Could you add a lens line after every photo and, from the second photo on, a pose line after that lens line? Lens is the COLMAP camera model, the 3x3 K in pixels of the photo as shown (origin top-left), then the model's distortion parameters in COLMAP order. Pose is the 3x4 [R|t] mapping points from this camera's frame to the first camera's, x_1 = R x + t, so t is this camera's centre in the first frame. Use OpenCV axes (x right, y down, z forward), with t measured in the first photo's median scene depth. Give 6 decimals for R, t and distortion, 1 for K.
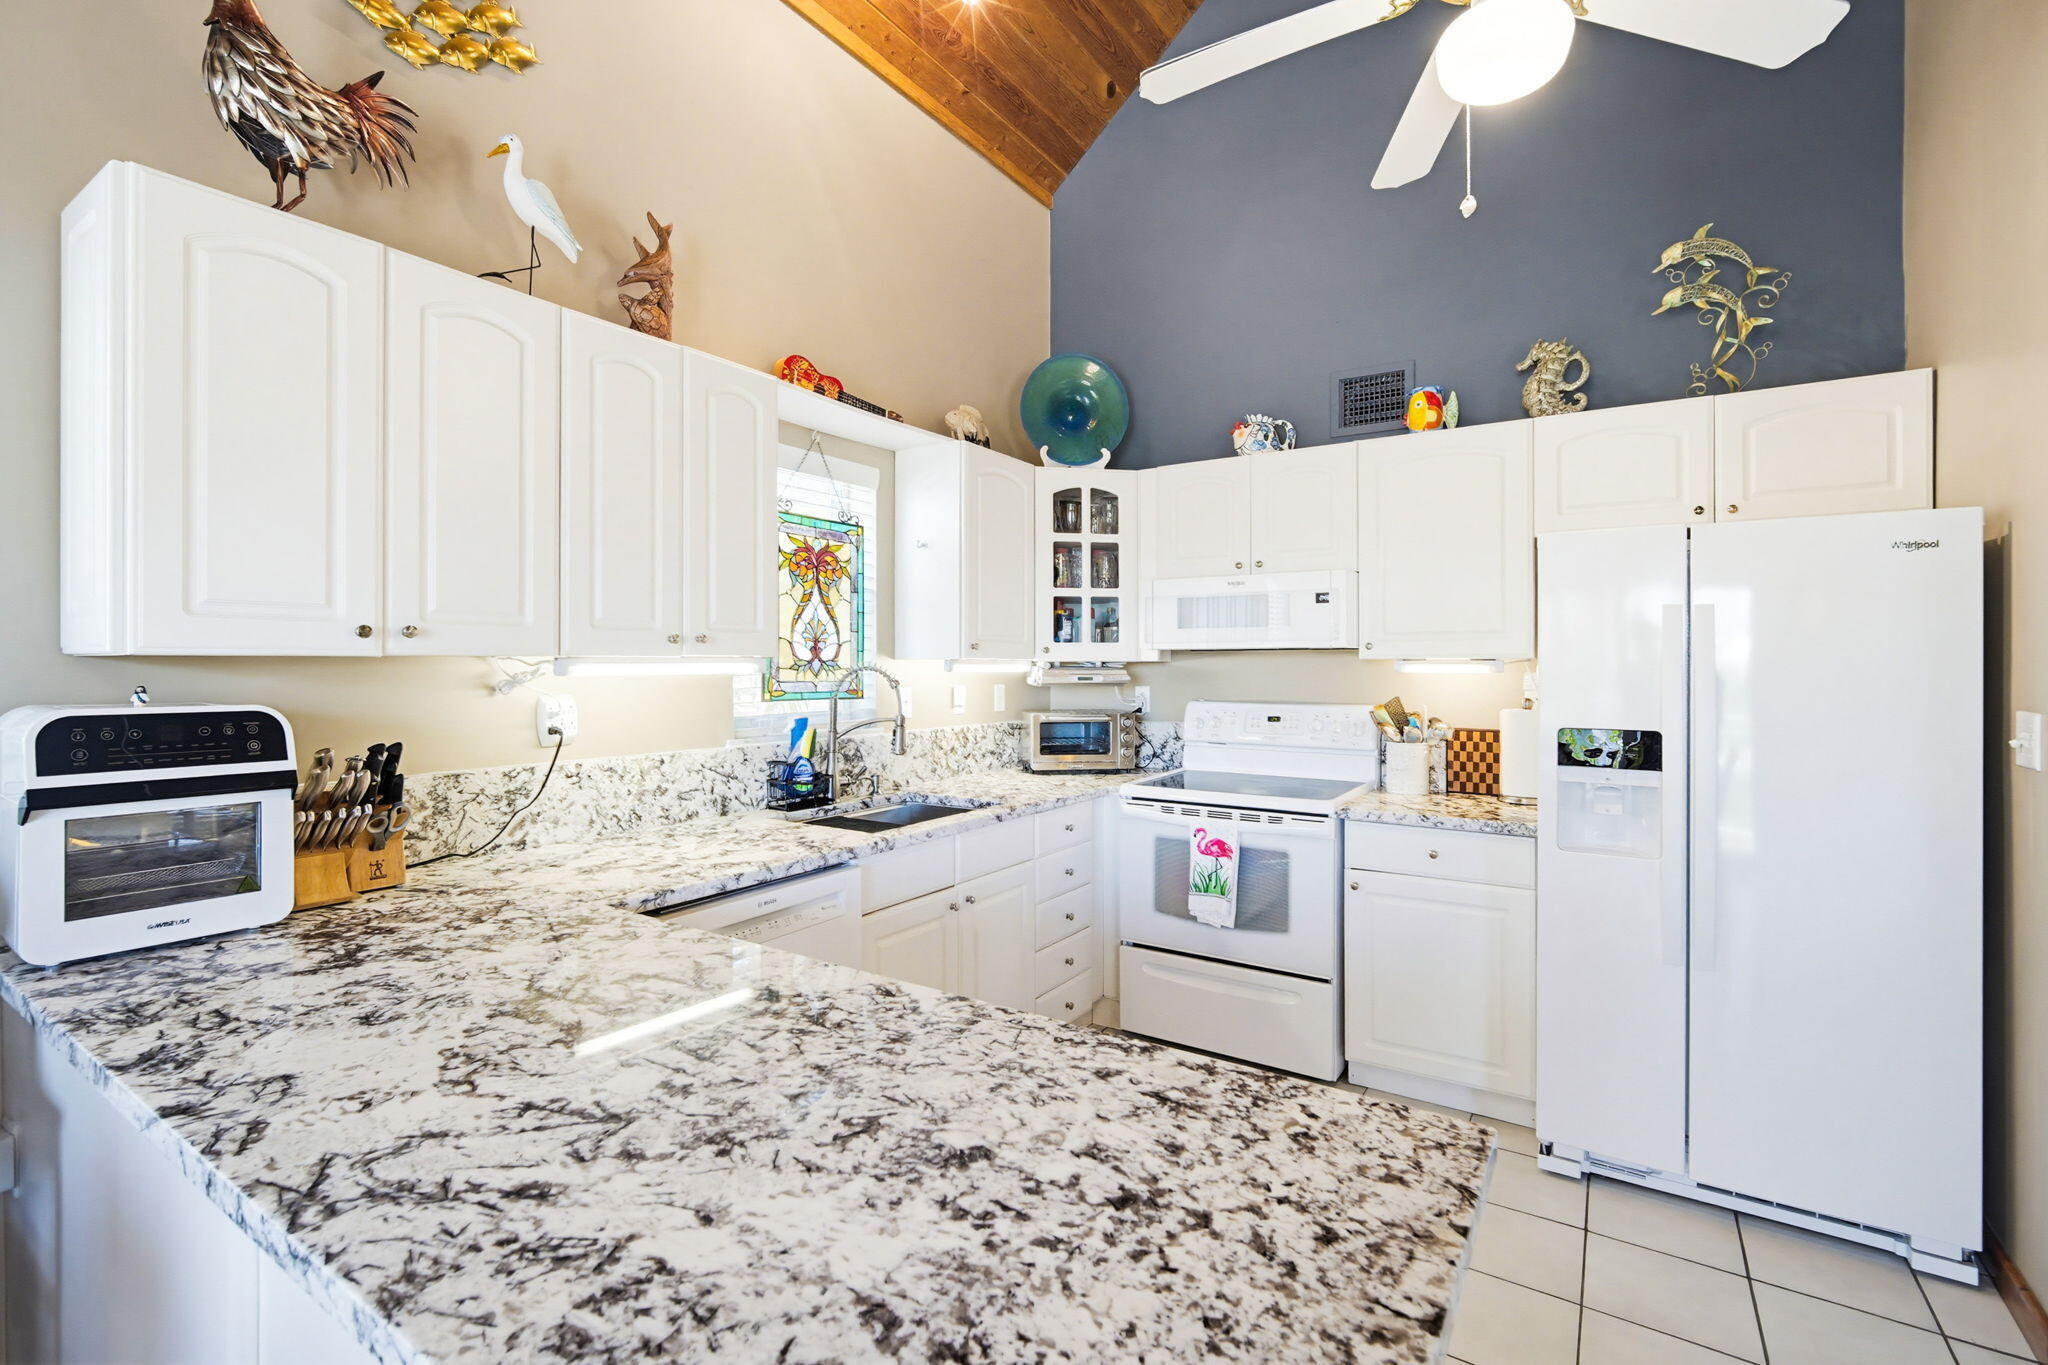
lens RADIAL K [[911.0, 0, 1022.7], [0, 911.0, 664.0], [0, 0, 1]] dist [-0.009278, 0.003441]
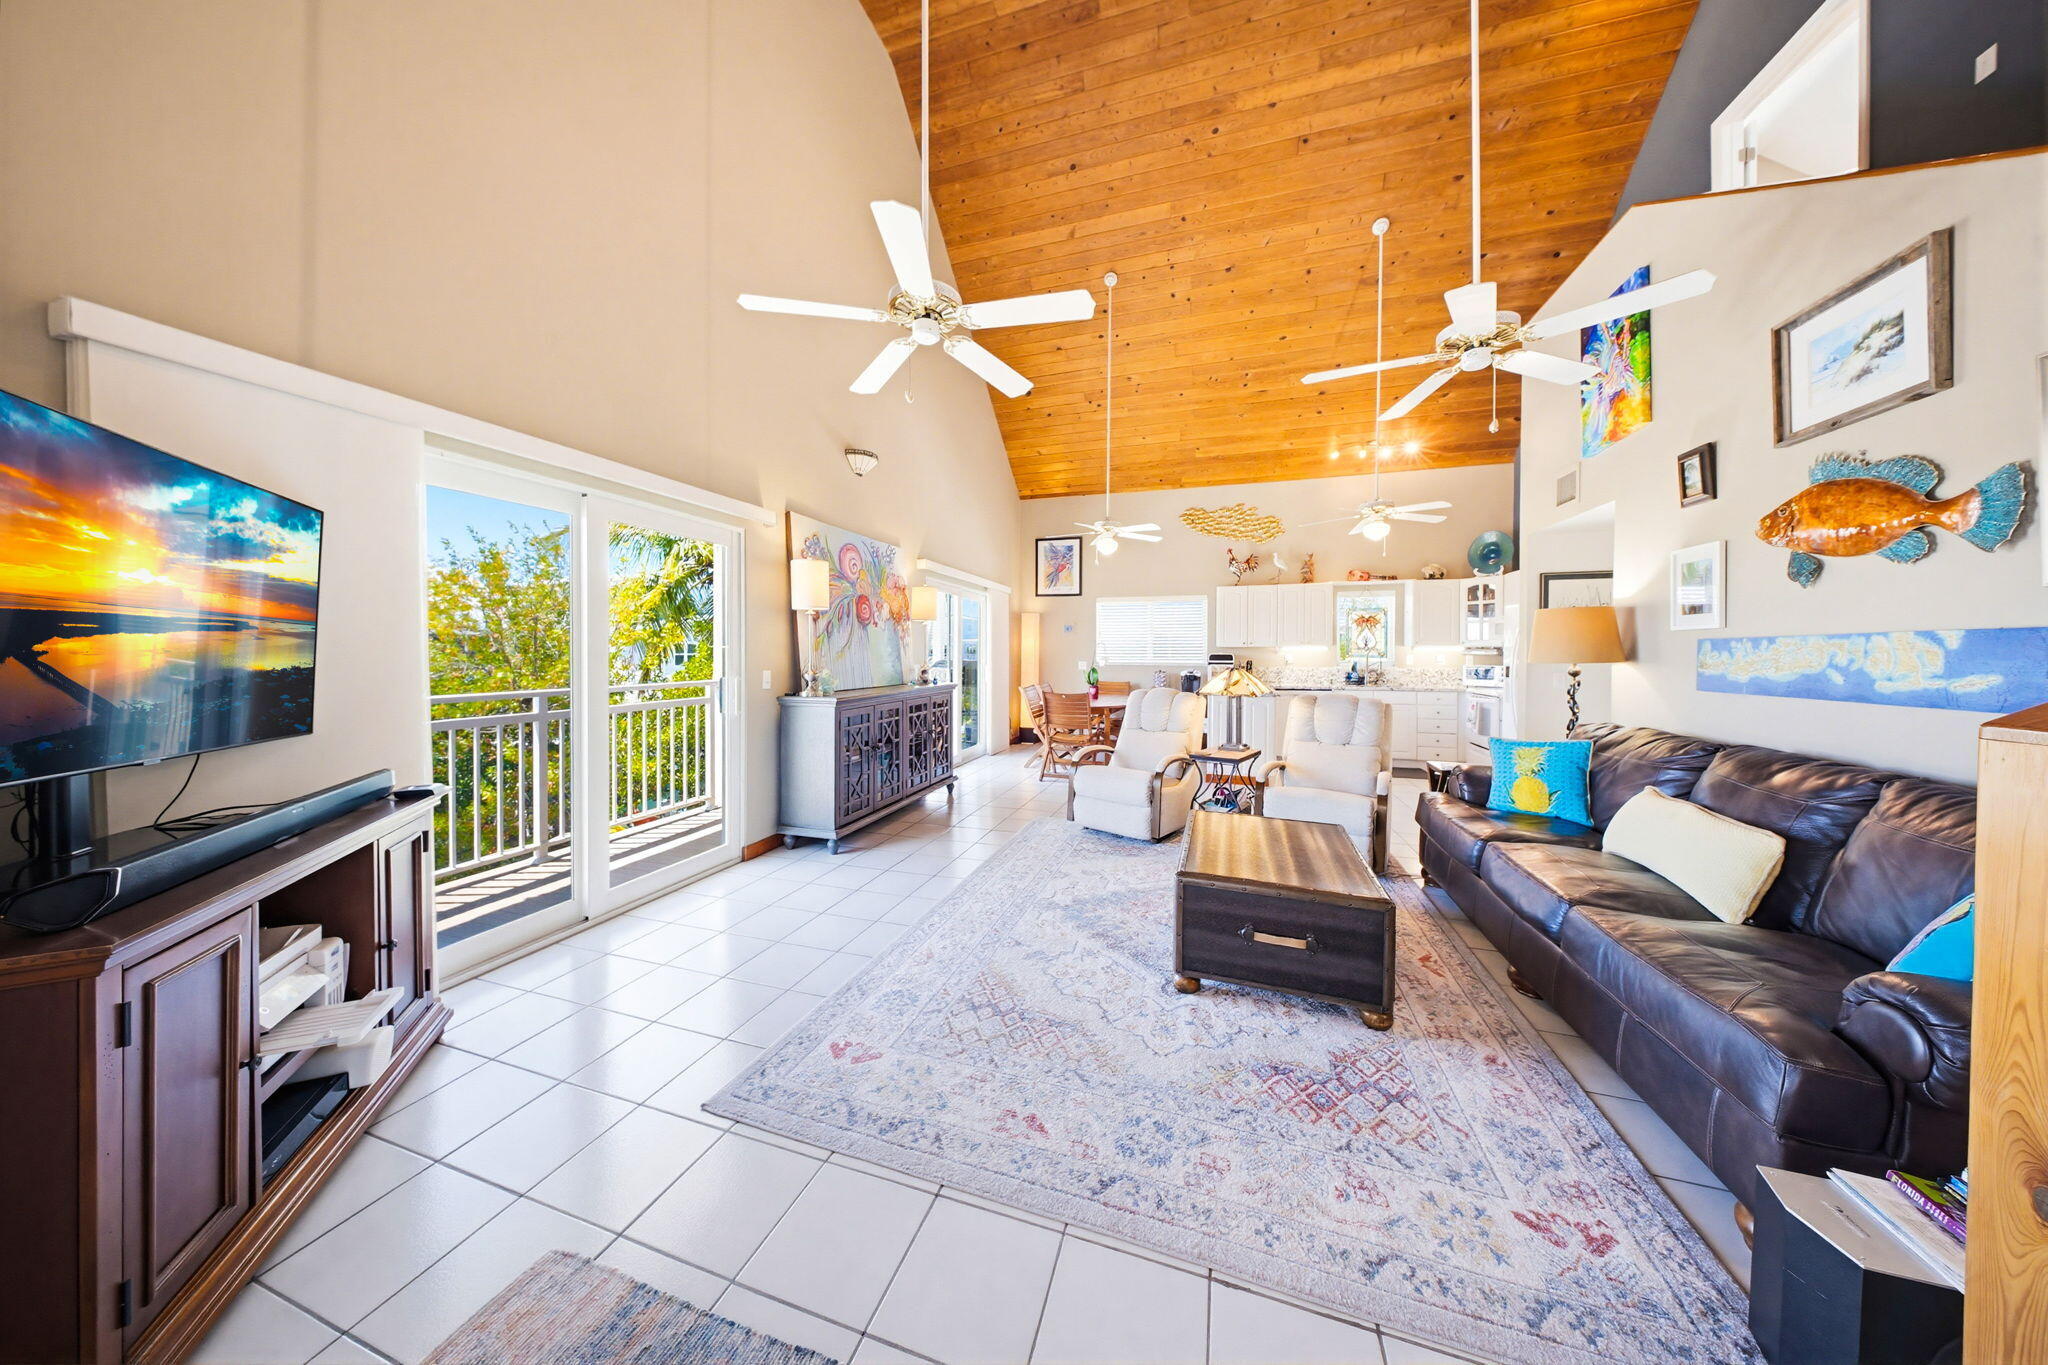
lens RADIAL K [[603.2, 0, 1010.6], [0, 603.2, 658.0], [0, 0, 1]] dist [-0.002650, -0.000449]
pose [[0.250084, 0.008443, -0.968187, 1.800939], [0.000637, 0.999960, 0.008885, 0.017944], [0.968224, -0.002839, 0.250068, -1.030162]]
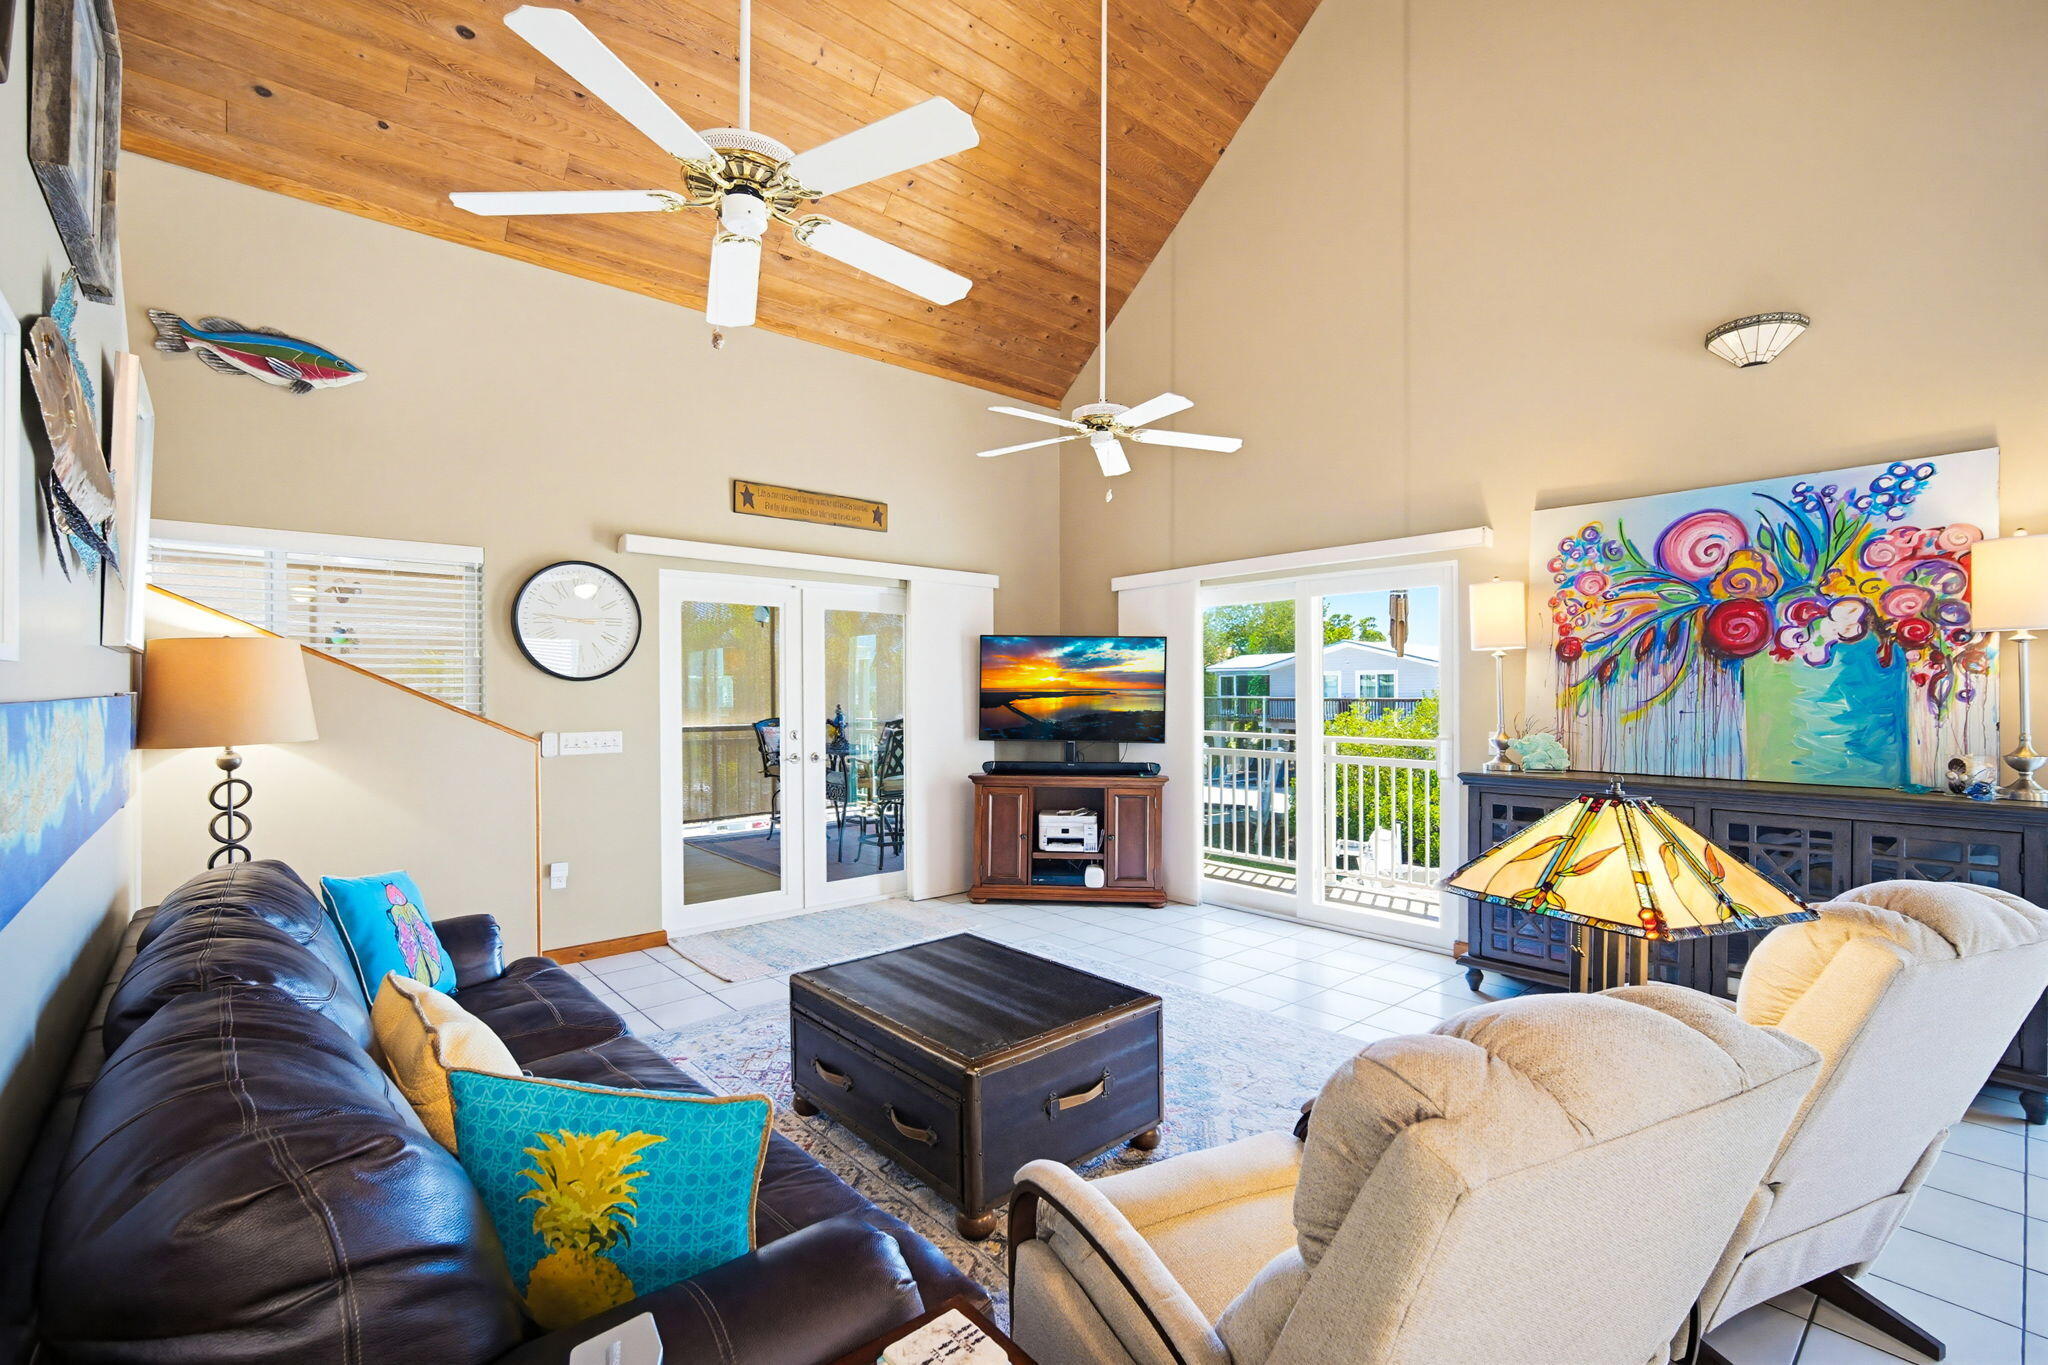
lens RADIAL K [[911.0, 0, 1041.5], [0, 911.0, 686.5], [0, 0, 1]] dist [-0.009278, 0.003441]
pose [[-0.967287, 0.001655, 0.253680, 0.733705], [-0.000102, 0.999976, -0.006915, -0.009047], [-0.253685, -0.006715, -0.967264, 0.462612]]
